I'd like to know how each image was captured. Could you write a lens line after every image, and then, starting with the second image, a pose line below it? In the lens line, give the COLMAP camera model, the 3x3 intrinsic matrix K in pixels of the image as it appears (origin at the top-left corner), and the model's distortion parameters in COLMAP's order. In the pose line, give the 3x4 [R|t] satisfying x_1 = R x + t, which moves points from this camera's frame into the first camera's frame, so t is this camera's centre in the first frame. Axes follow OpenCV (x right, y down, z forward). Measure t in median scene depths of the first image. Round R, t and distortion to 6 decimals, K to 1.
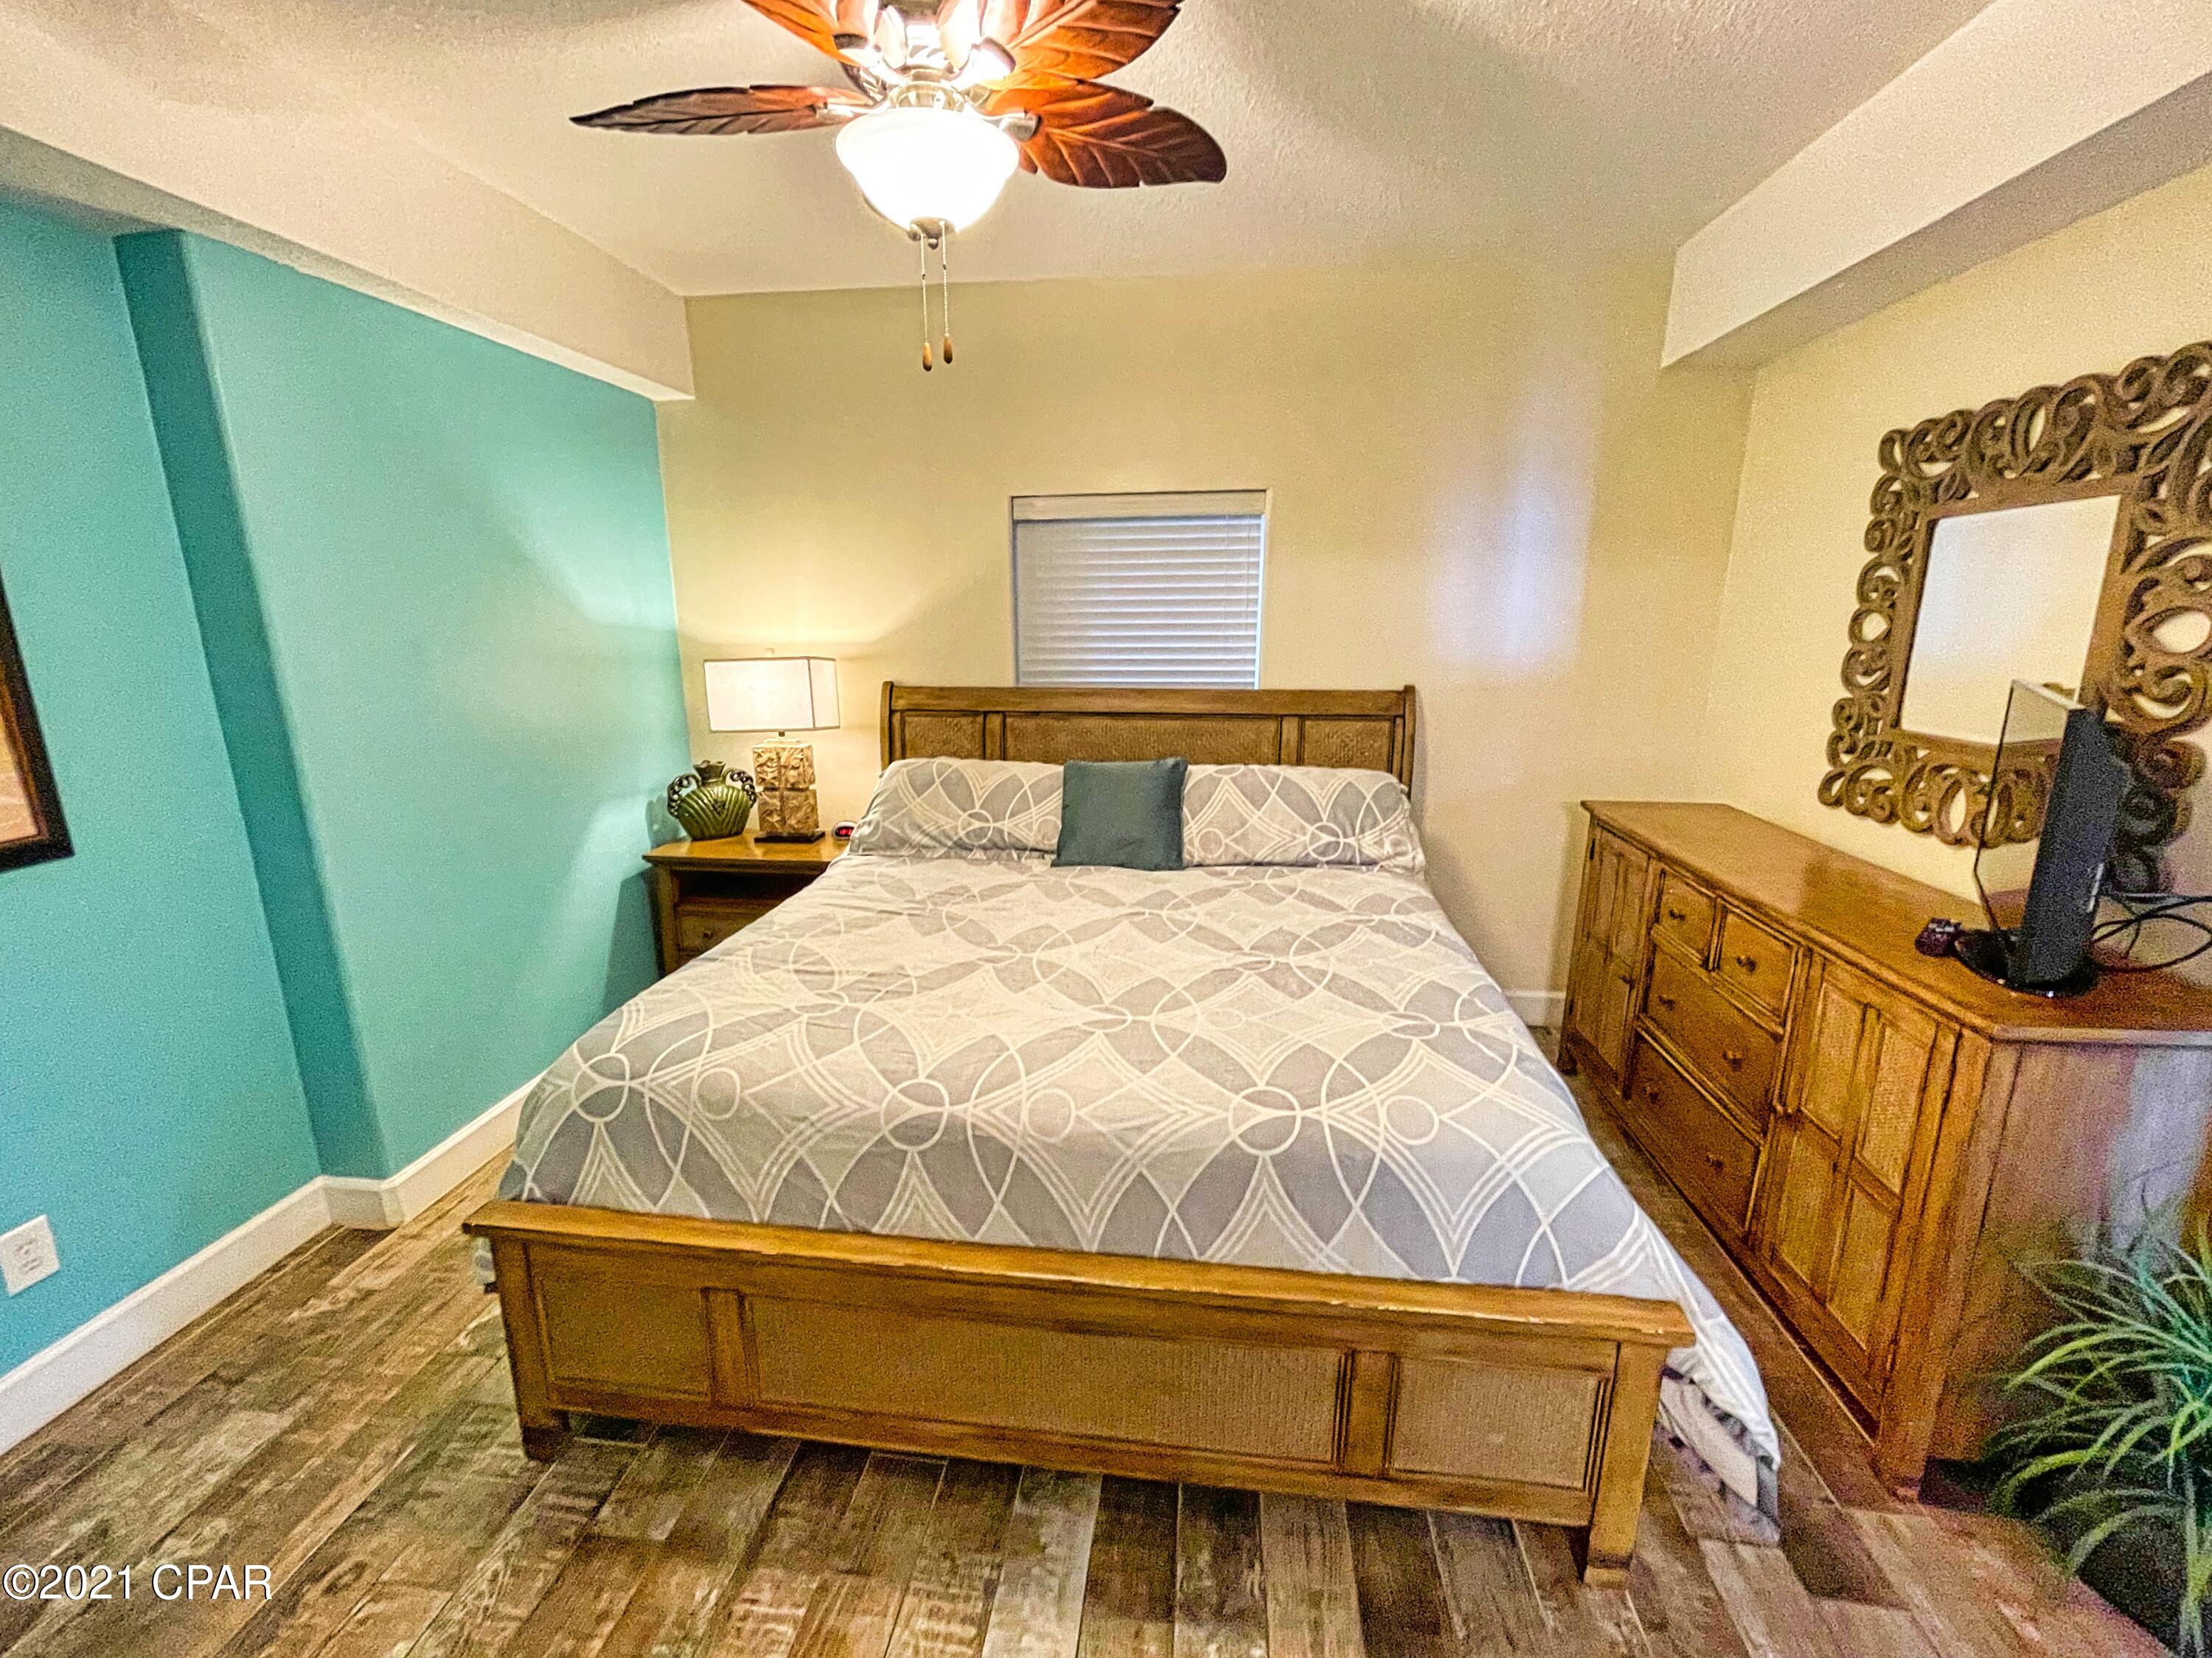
lens RADIAL K [[915.2, 0, 1103.7], [0, 915.2, 827.1], [0, 0, 1]] dist [0.000652, -0.000998]
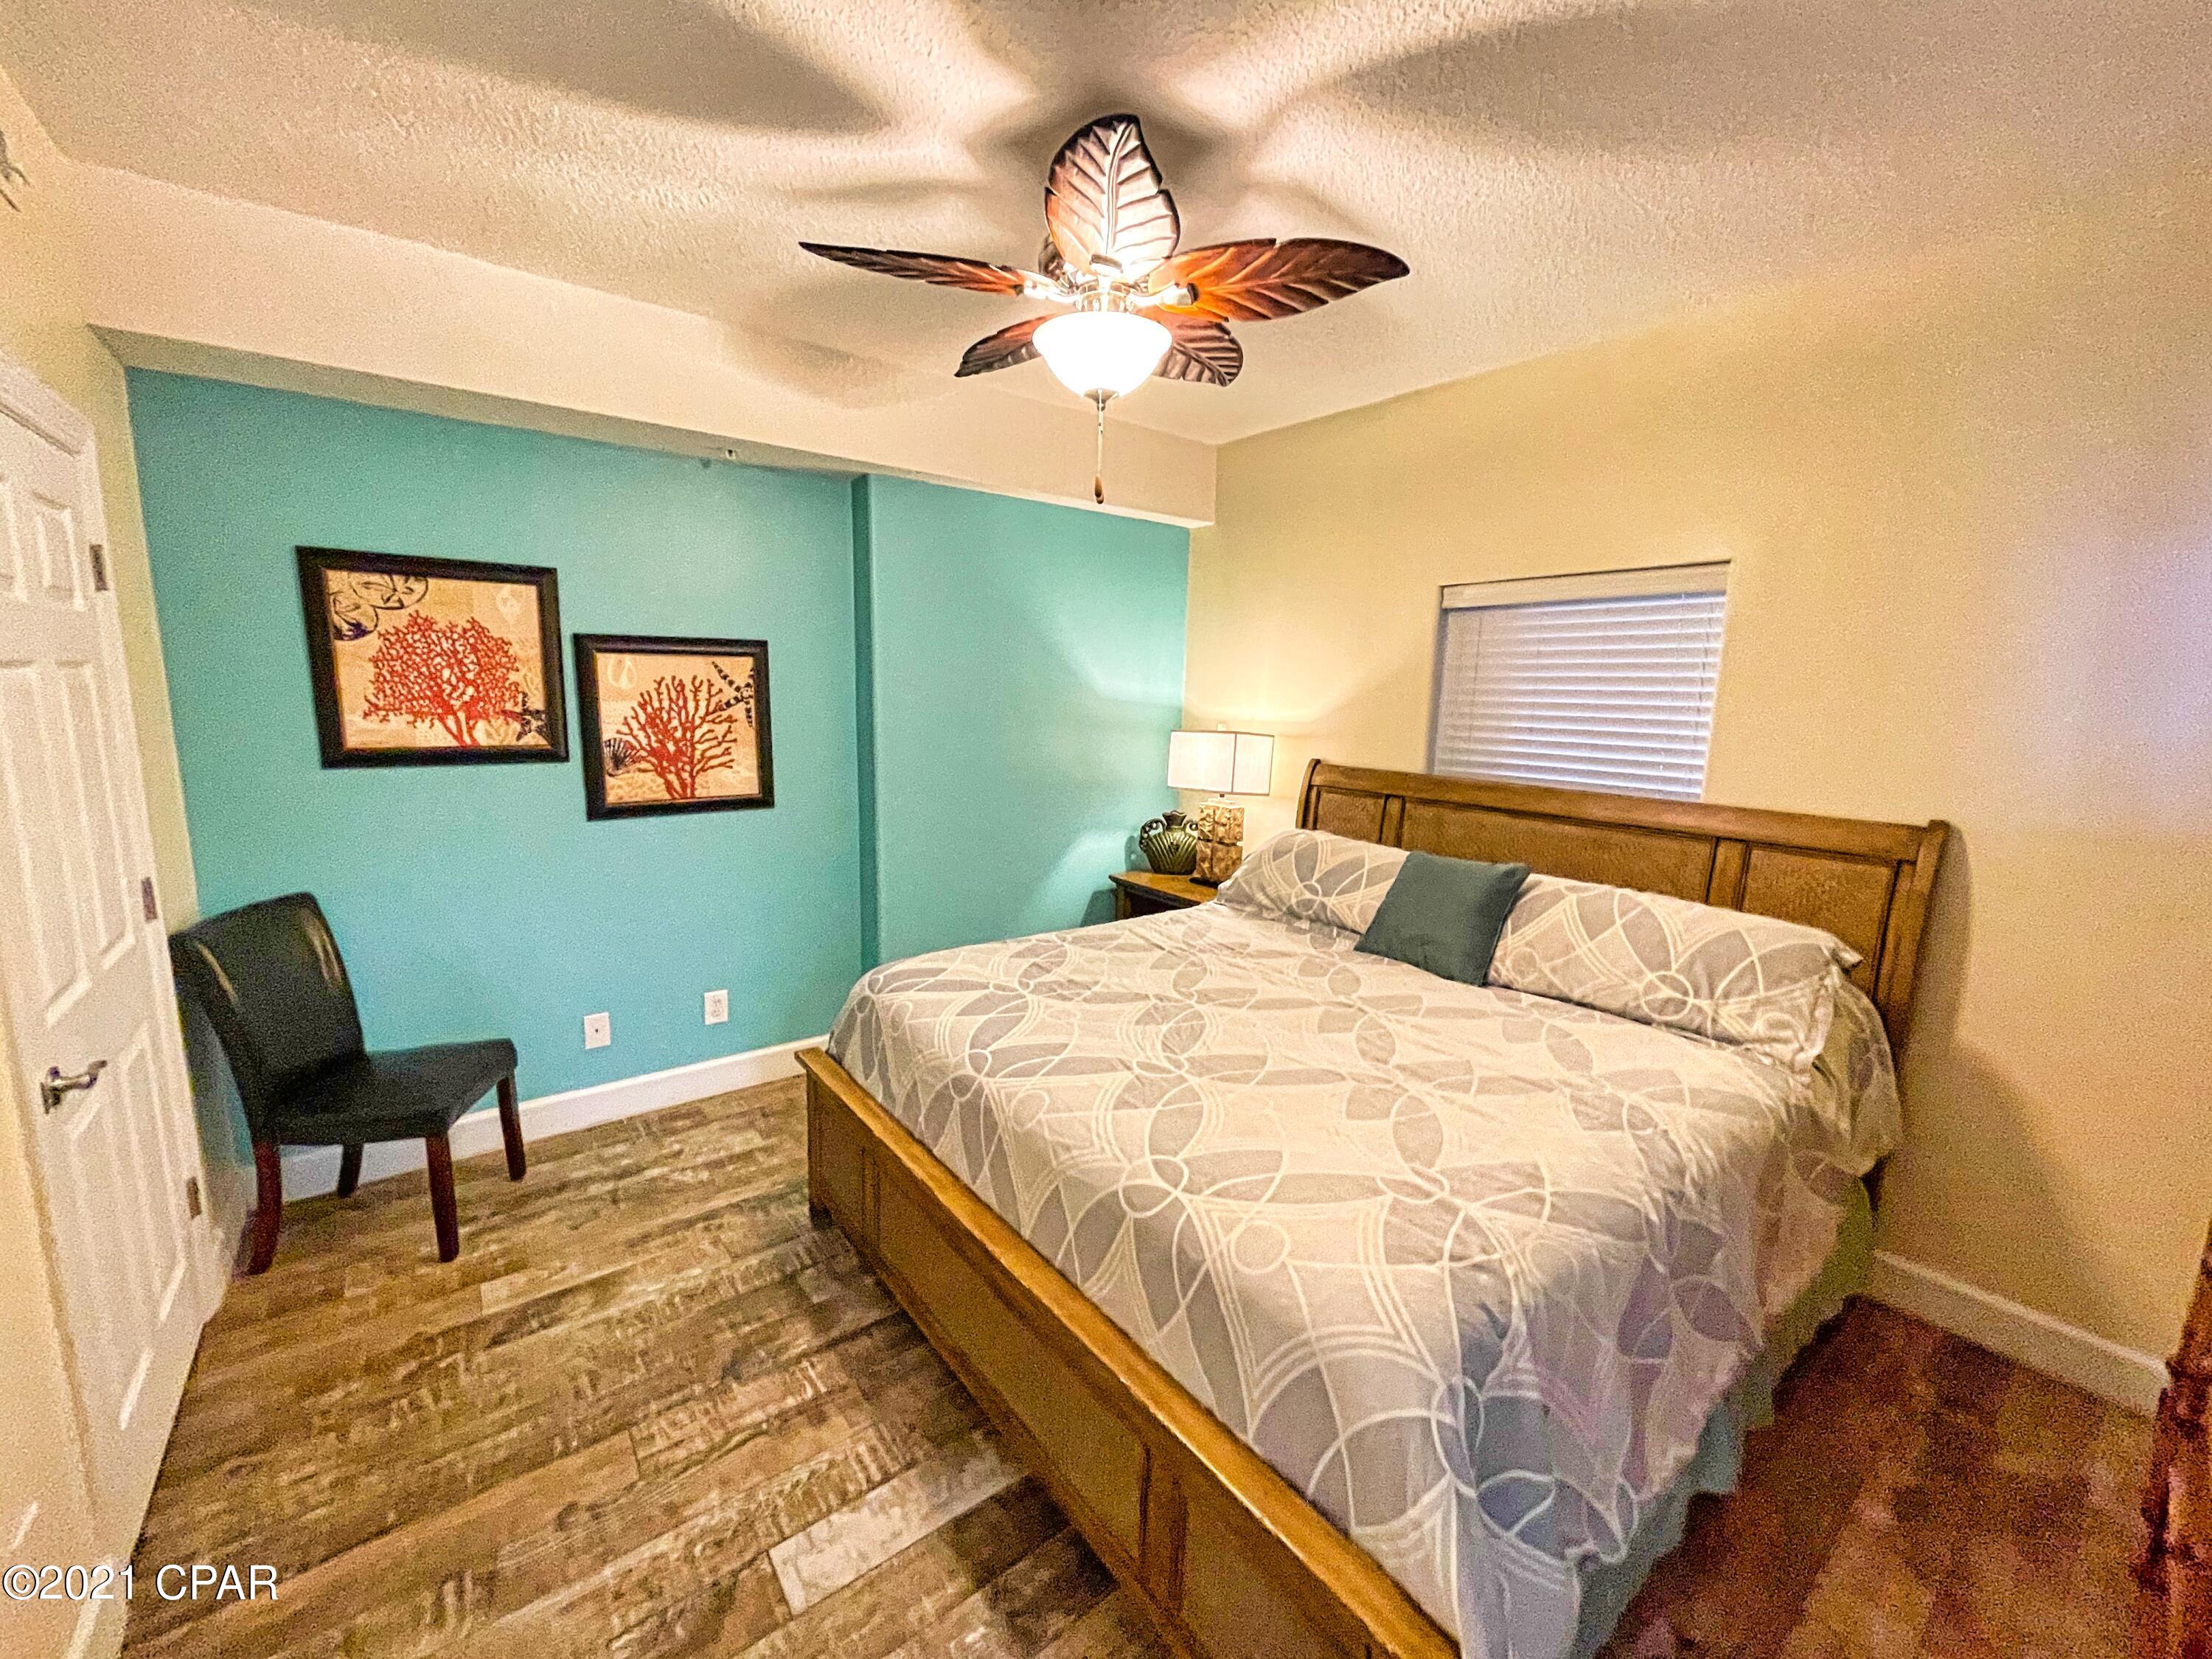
lens RADIAL K [[883.8, 0, 1103.5], [0, 883.8, 829.1], [0, 0, 1]] dist [-0.002748, -0.000001]
pose [[0.704256, 0.132299, -0.697510, 0.405734], [-0.190712, 0.981625, -0.006369, -0.027807], [0.683851, 0.137509, 0.716547, 0.107280]]
